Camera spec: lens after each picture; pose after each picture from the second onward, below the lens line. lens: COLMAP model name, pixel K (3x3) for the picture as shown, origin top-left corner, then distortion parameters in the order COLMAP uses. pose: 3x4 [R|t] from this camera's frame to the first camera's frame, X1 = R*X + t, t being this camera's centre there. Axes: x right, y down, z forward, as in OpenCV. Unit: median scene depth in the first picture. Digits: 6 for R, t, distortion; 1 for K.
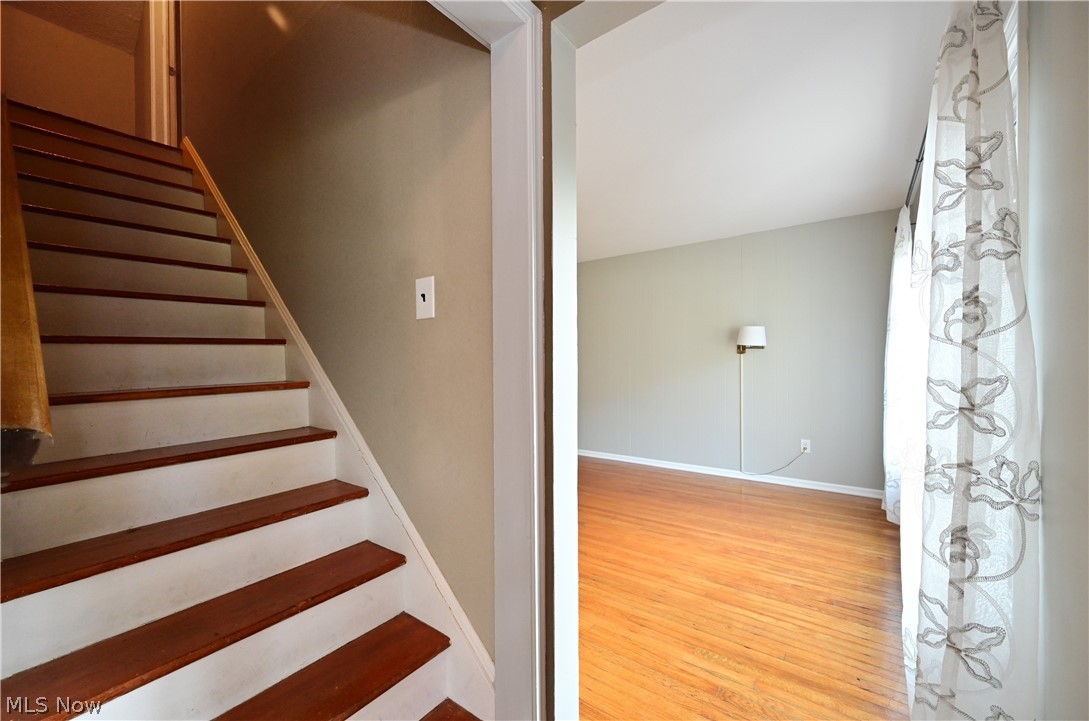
lens RADIAL K [[439.7, 0, 542.4], [0, 439.7, 361.0], [0, 0, 1]] dist [0.002725, 0.000293]
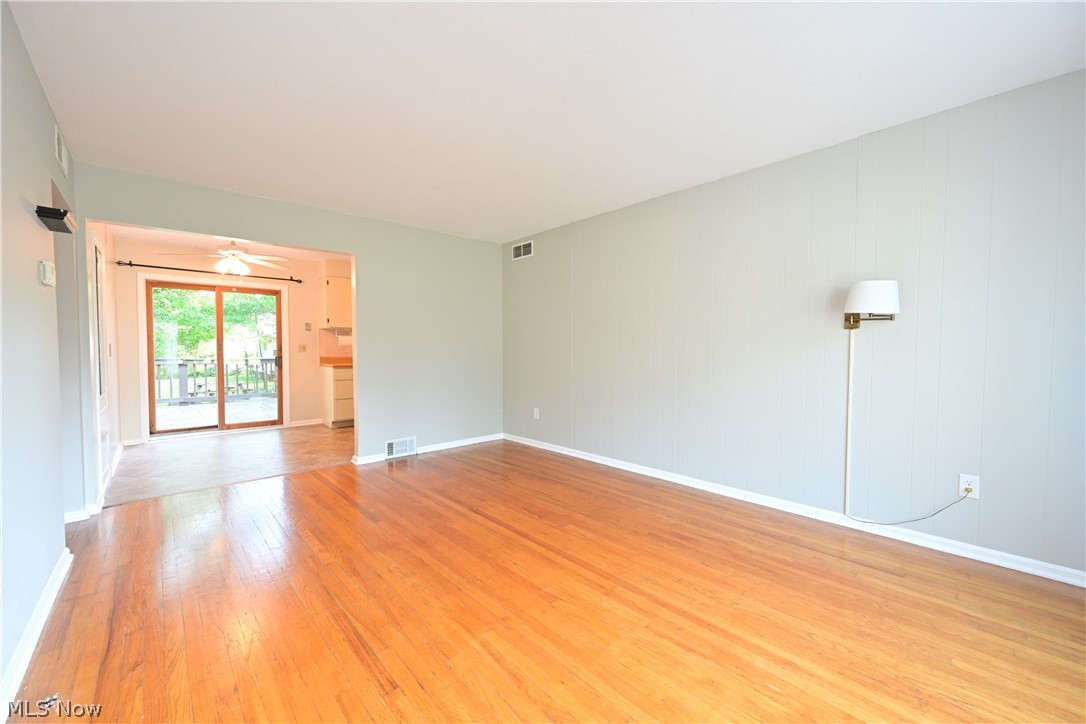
lens RADIAL K [[429.6, 0, 545.5], [0, 429.6, 361.9], [0, 0, 1]] dist [-0.001097, 0.000162]
pose [[0.982198, 0.017744, -0.187007, 0.172007], [-0.012830, 0.999541, 0.027456, 0.023871], [0.187408, -0.024568, 0.981975, 0.391345]]
